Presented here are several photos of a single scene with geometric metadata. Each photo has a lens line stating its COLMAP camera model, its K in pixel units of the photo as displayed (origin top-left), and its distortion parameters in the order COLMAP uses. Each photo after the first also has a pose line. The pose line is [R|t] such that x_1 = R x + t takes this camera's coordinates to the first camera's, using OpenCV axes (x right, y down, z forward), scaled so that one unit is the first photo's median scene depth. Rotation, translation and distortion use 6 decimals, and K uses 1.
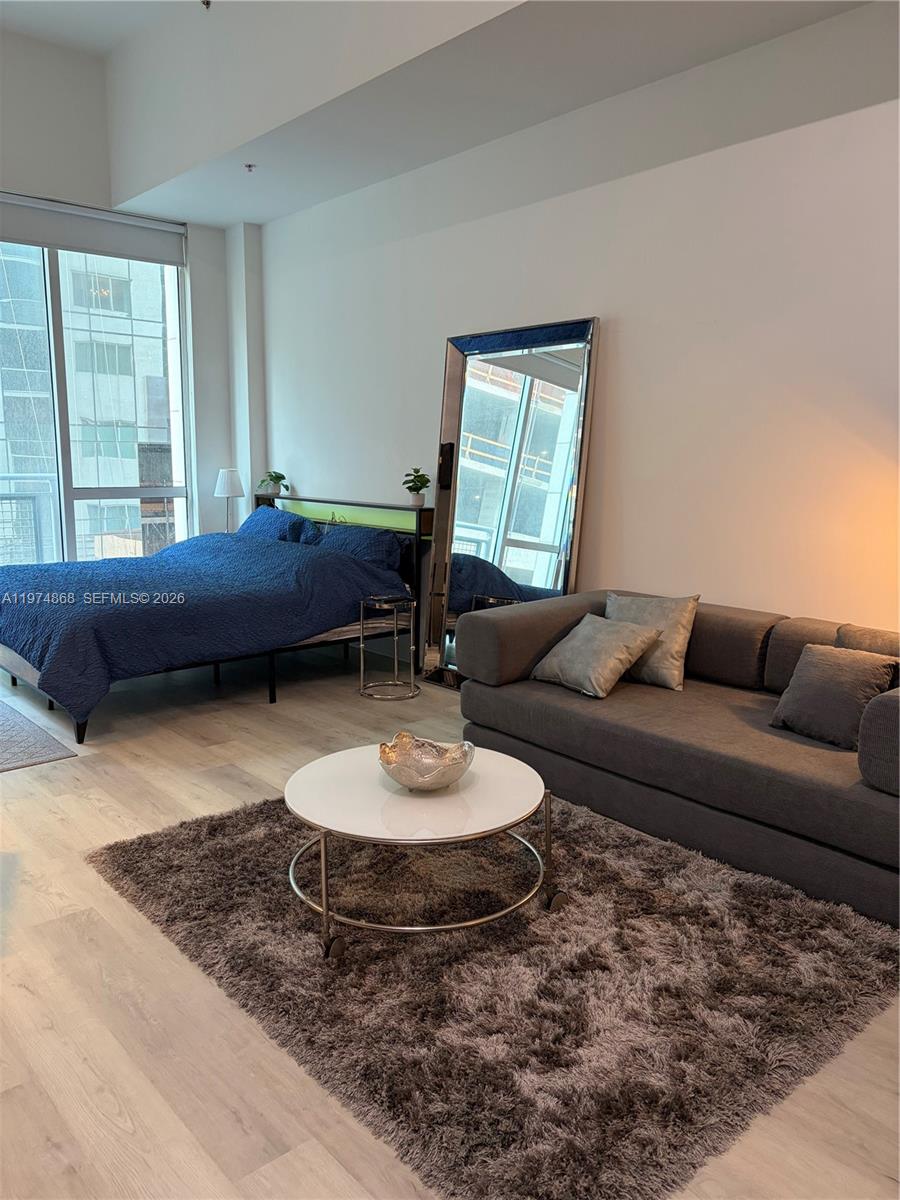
lens RADIAL K [[899.2, 0, 446.5], [0, 899.2, 607.2], [0, 0, 1]] dist [0.055908, -0.066142]
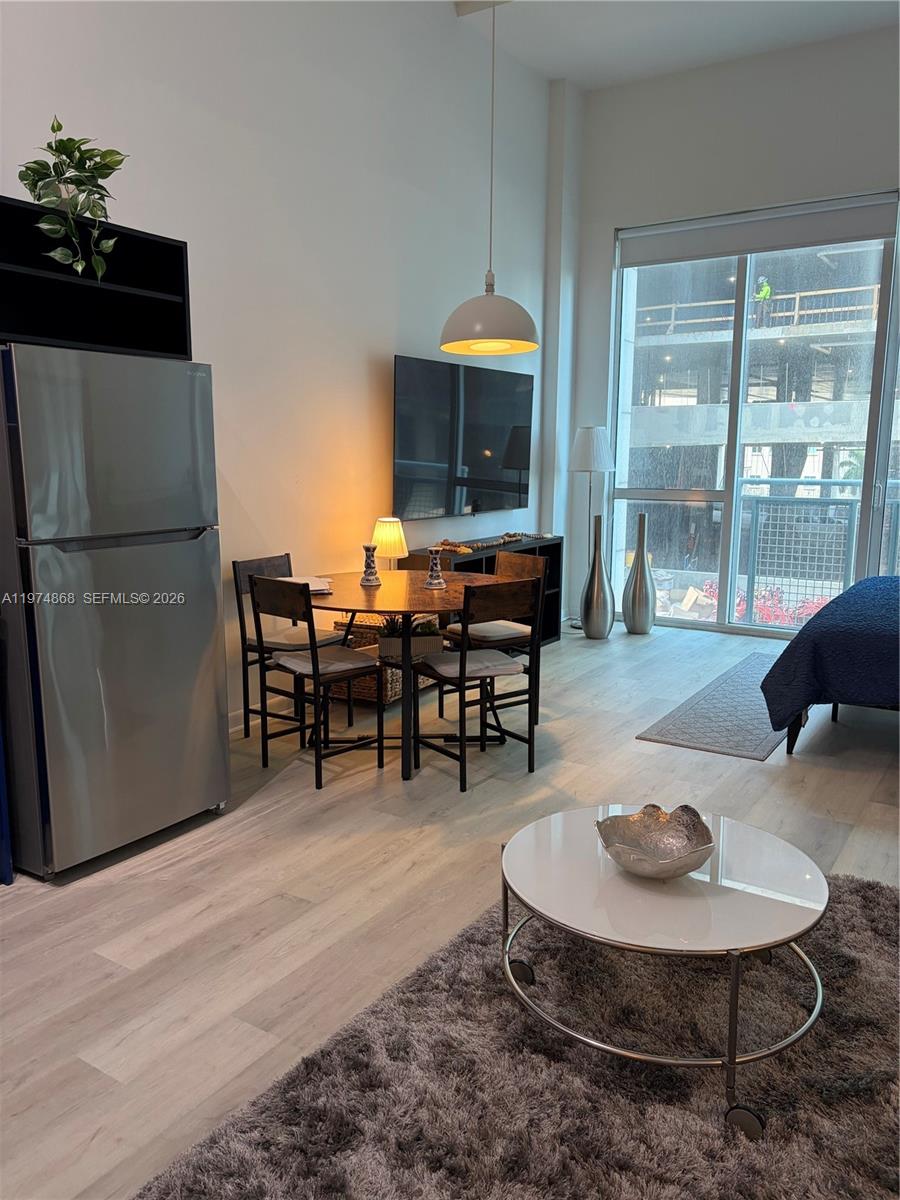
lens RADIAL K [[899.2, 0, 453.0], [0, 899.2, 603.9], [0, 0, 1]] dist [0.055908, -0.066142]
pose [[0.271610, 0.151682, -0.950379, 0.588037], [-0.159323, 0.980963, 0.111030, -0.088216], [0.949128, 0.121260, 0.290605, 0.490814]]
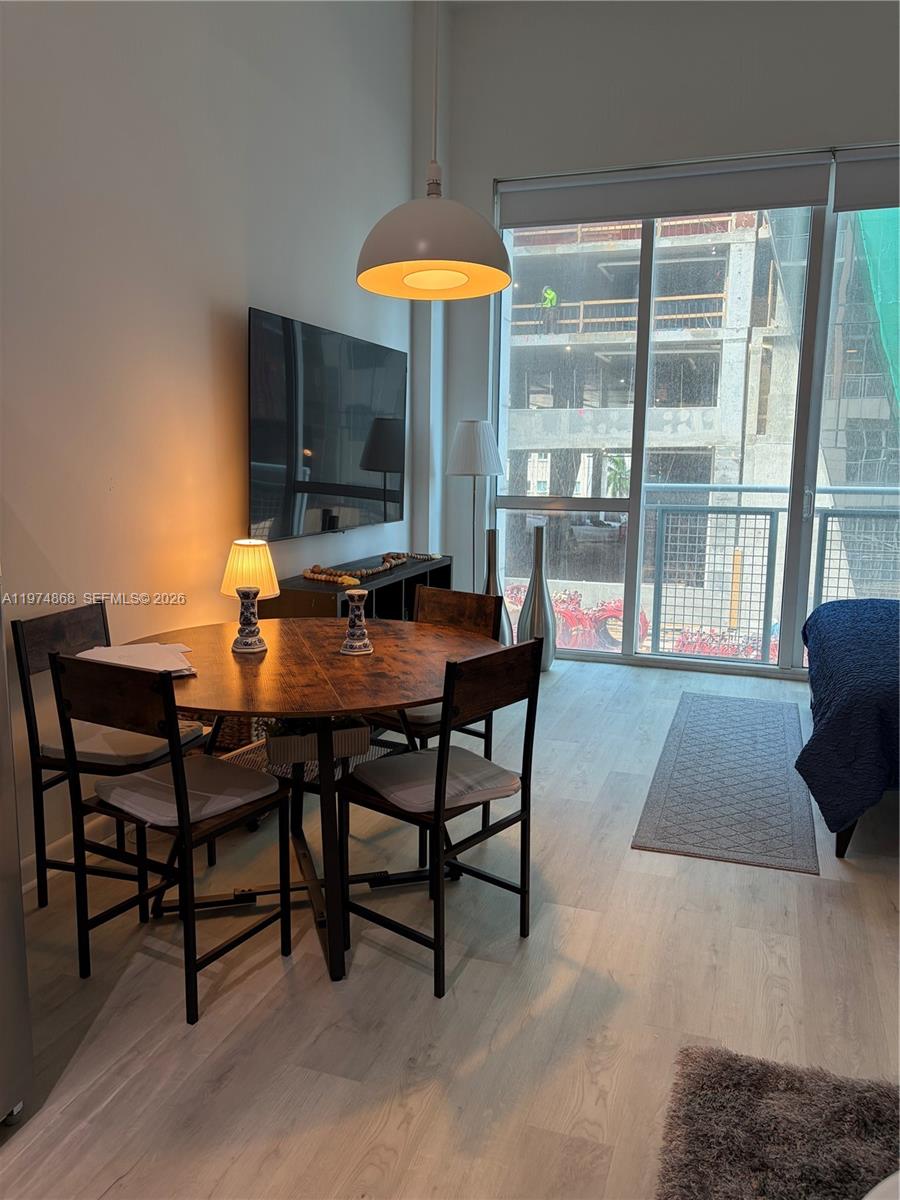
lens RADIAL K [[899.2, 0, 446.4], [0, 899.2, 598.1], [0, 0, 1]] dist [0.055908, -0.066142]
pose [[0.491833, 0.130342, -0.860878, 0.060586], [-0.149765, 0.986660, 0.063823, -0.078559], [0.857712, 0.097539, 0.504792, 0.483405]]
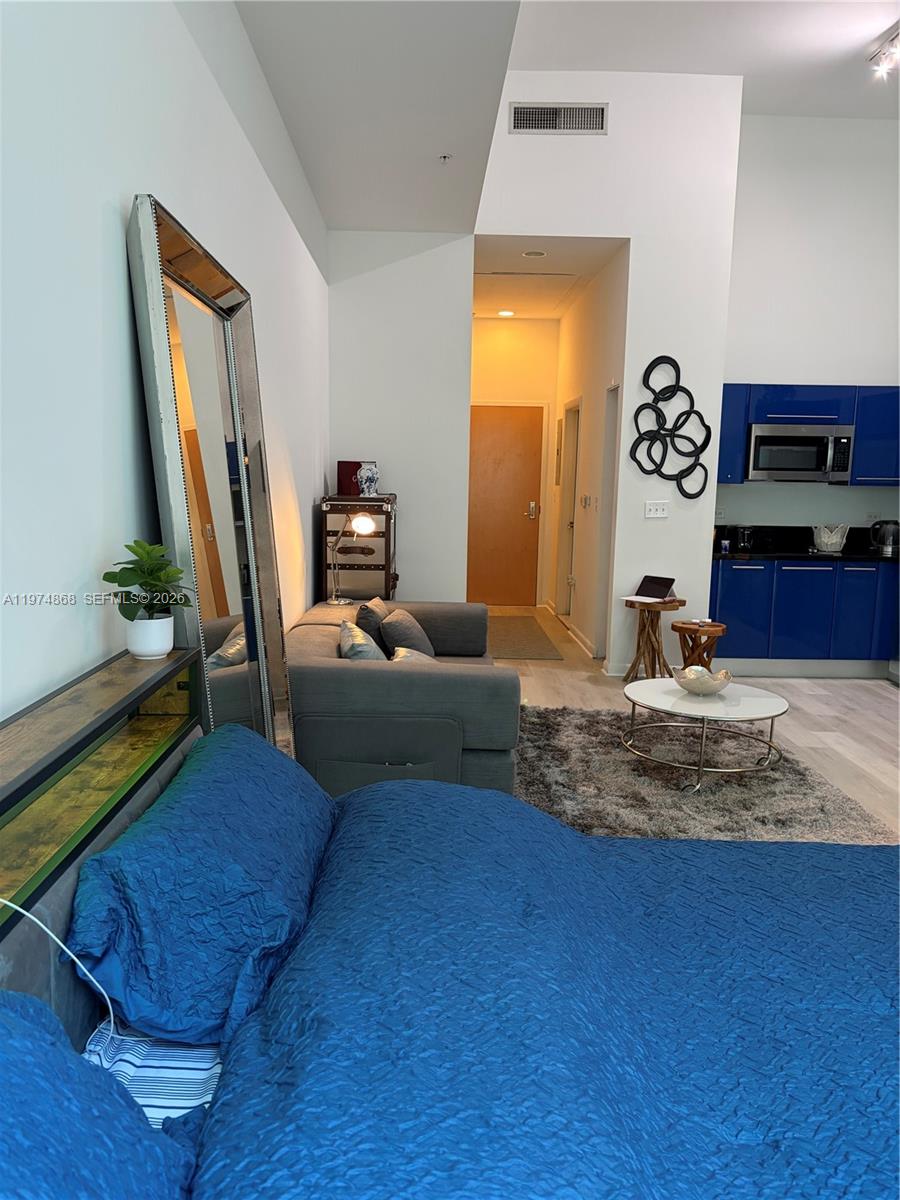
lens RADIAL K [[899.2, 0, 443.5], [0, 899.2, 610.9], [0, 0, 1]] dist [0.055908, -0.066142]
pose [[-0.765539, -0.120303, 0.632042, -0.616152], [0.080486, 0.956739, 0.279592, -0.402702], [-0.638335, 0.264909, -0.722739, 2.178874]]
